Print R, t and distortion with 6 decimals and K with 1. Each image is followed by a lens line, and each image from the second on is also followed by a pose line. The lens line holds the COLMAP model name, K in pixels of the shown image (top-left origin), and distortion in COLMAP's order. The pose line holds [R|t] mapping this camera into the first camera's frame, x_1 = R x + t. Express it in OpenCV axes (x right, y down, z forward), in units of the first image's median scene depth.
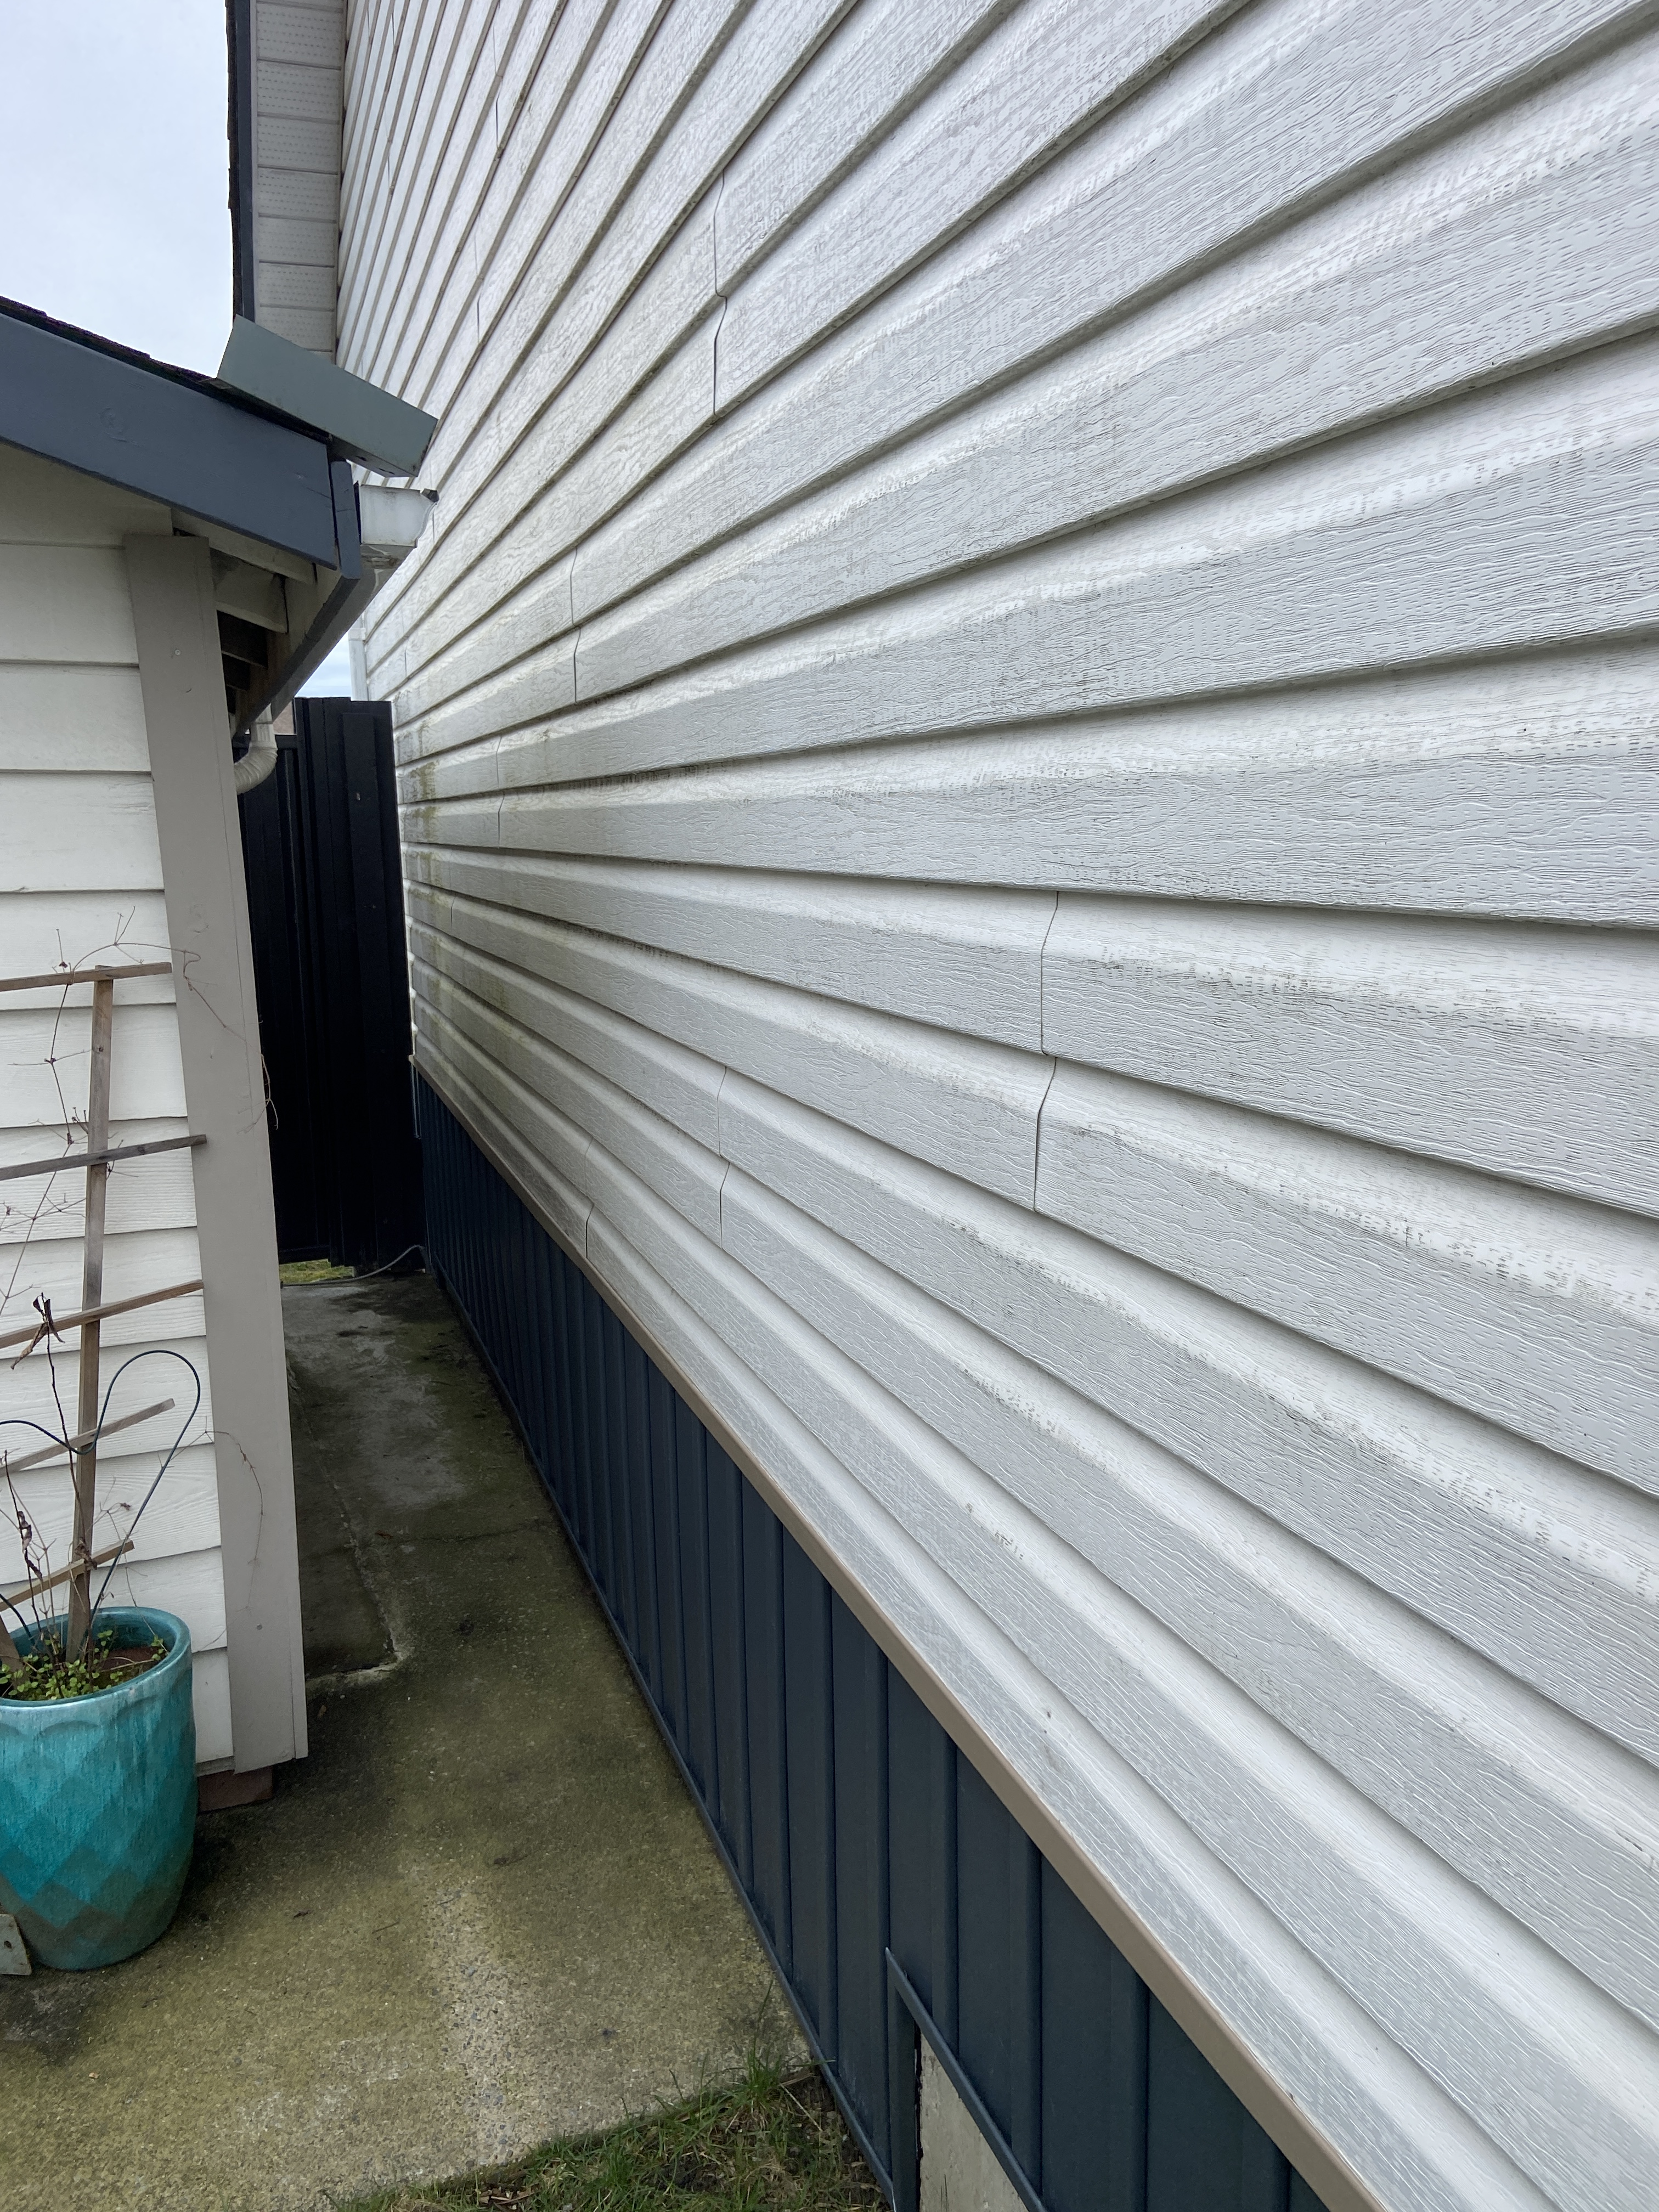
lens RADIAL K [[1653.6, 0, 842.5], [0, 1653.6, 1115.9], [0, 0, 1]] dist [0.084660, -0.112482]
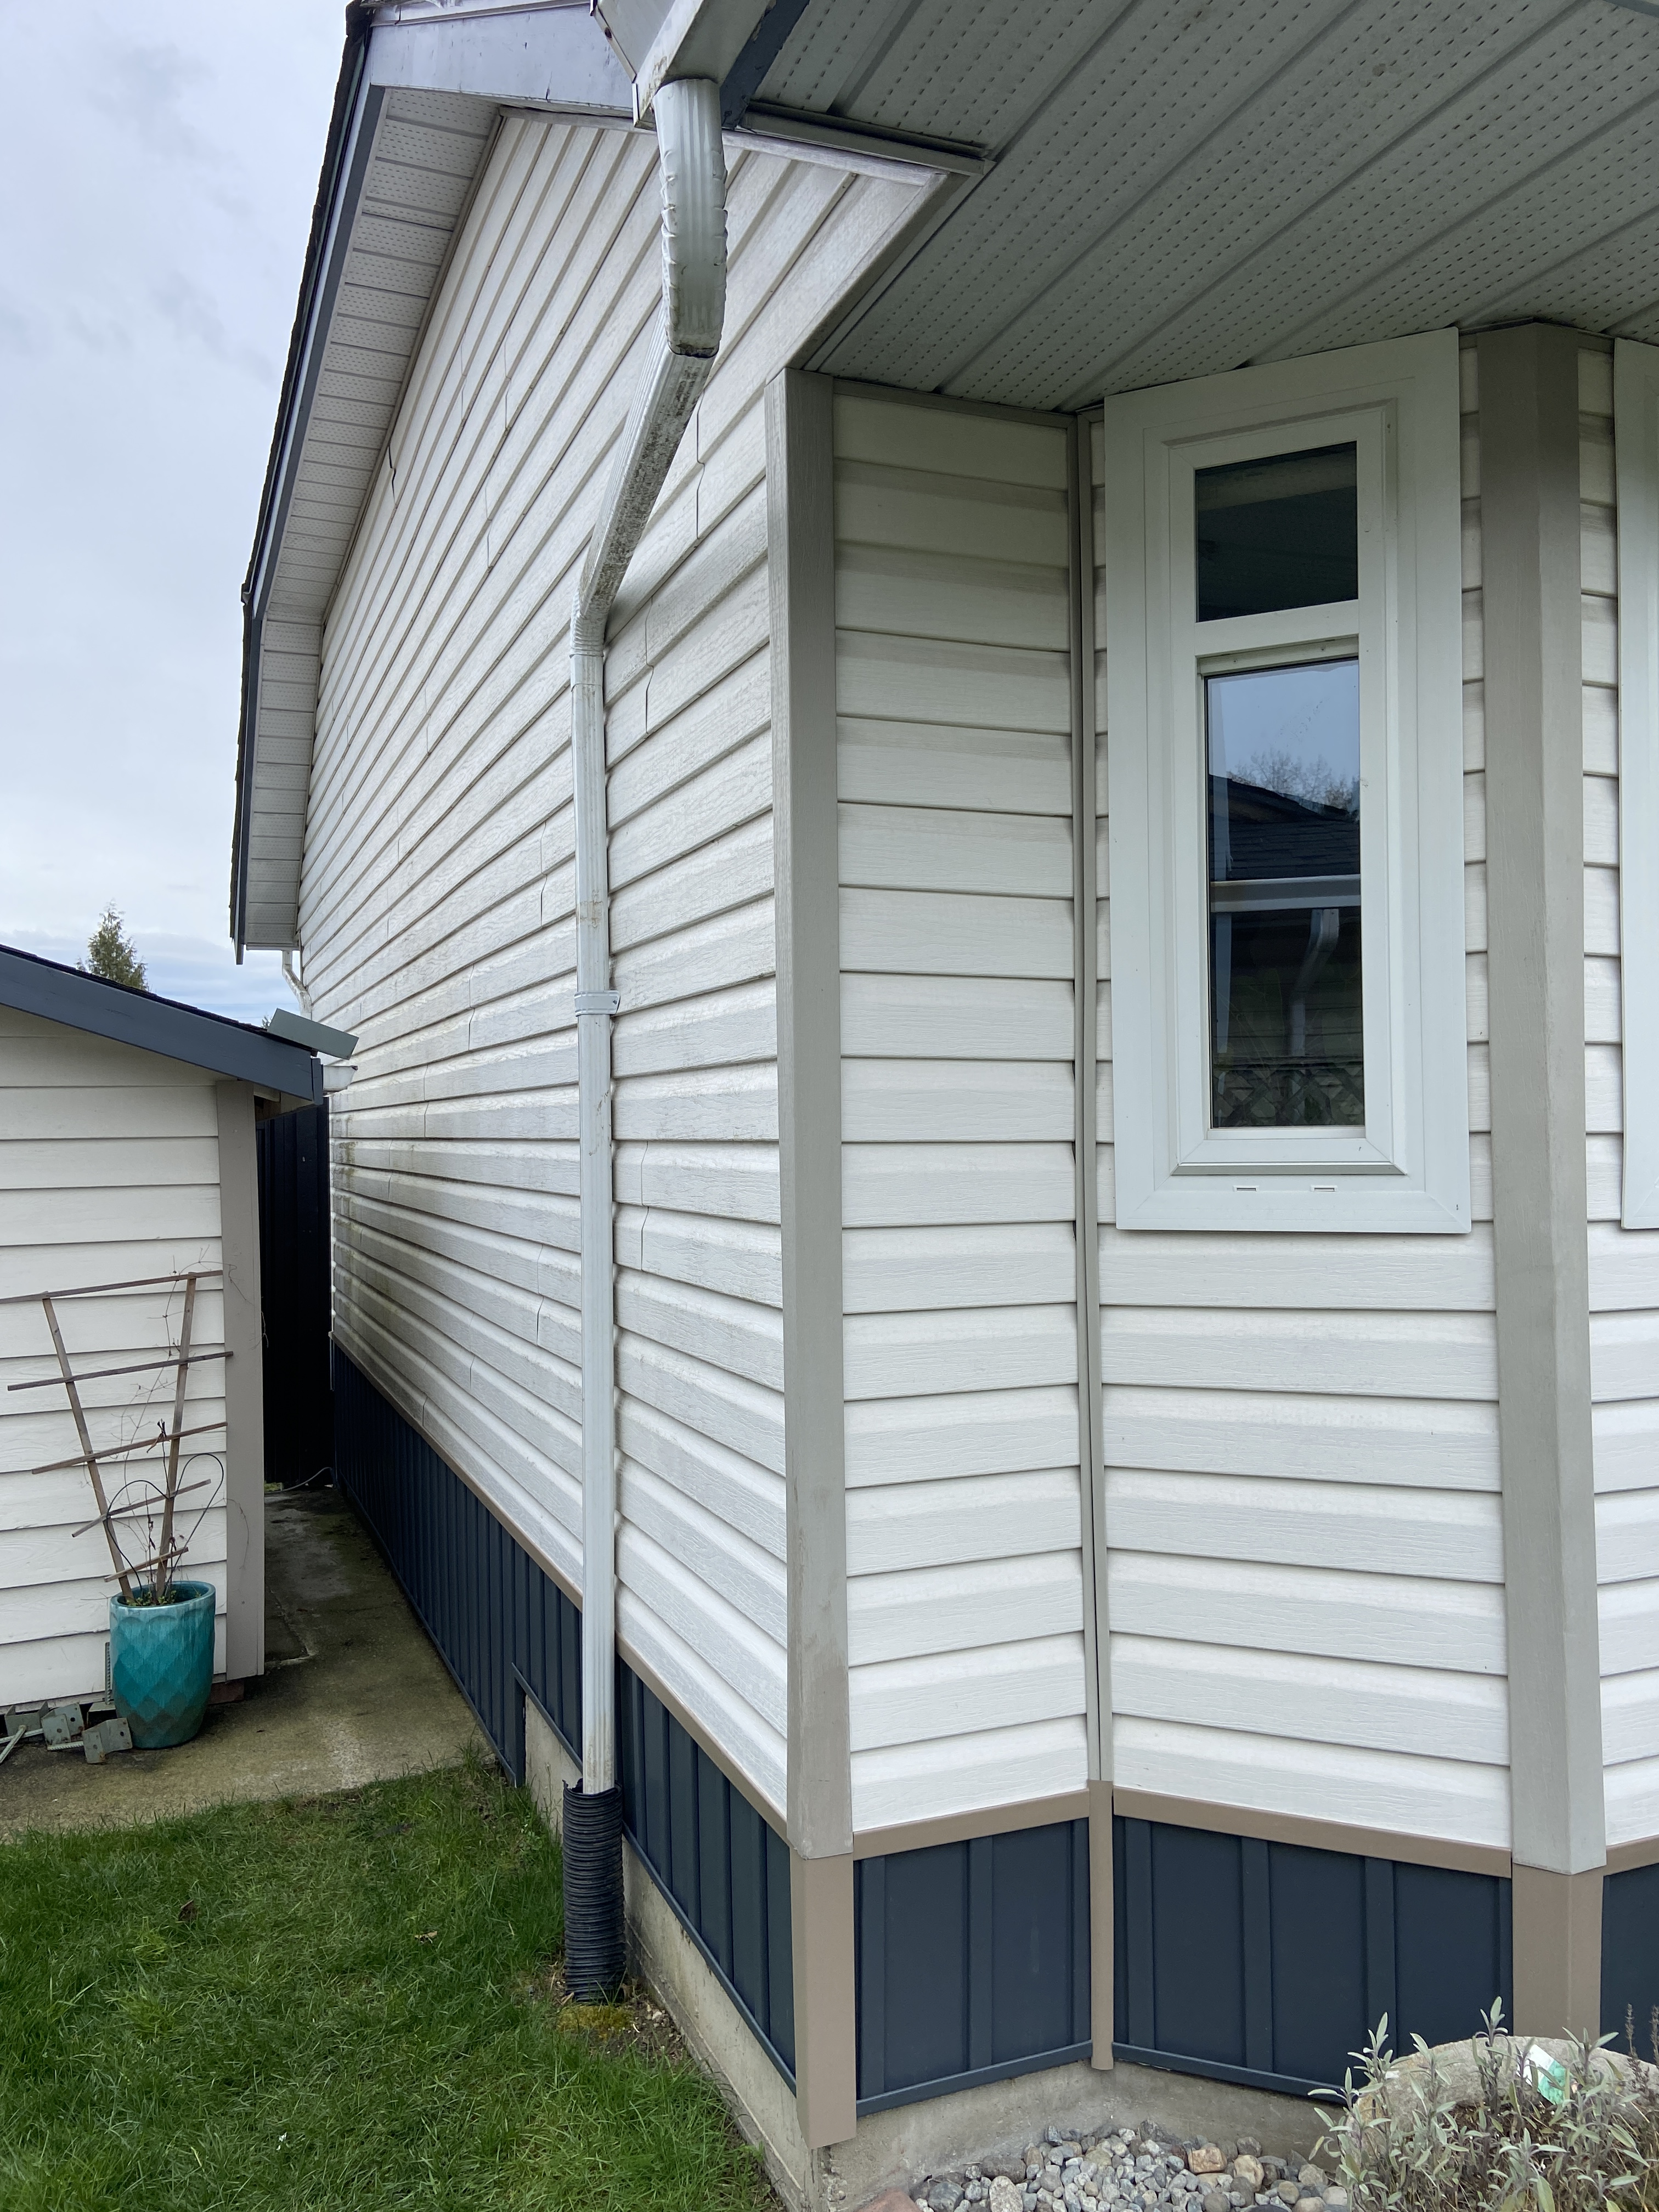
lens RADIAL K [[1653.6, 0, 835.0], [0, 1653.6, 1095.0], [0, 0, 1]] dist [0.084660, -0.112482]
pose [[0.999144, -0.007215, 0.040740, 0.260167], [0.014872, 0.981497, -0.190901, 0.094542], [-0.038608, 0.191344, 0.980763, -1.022949]]
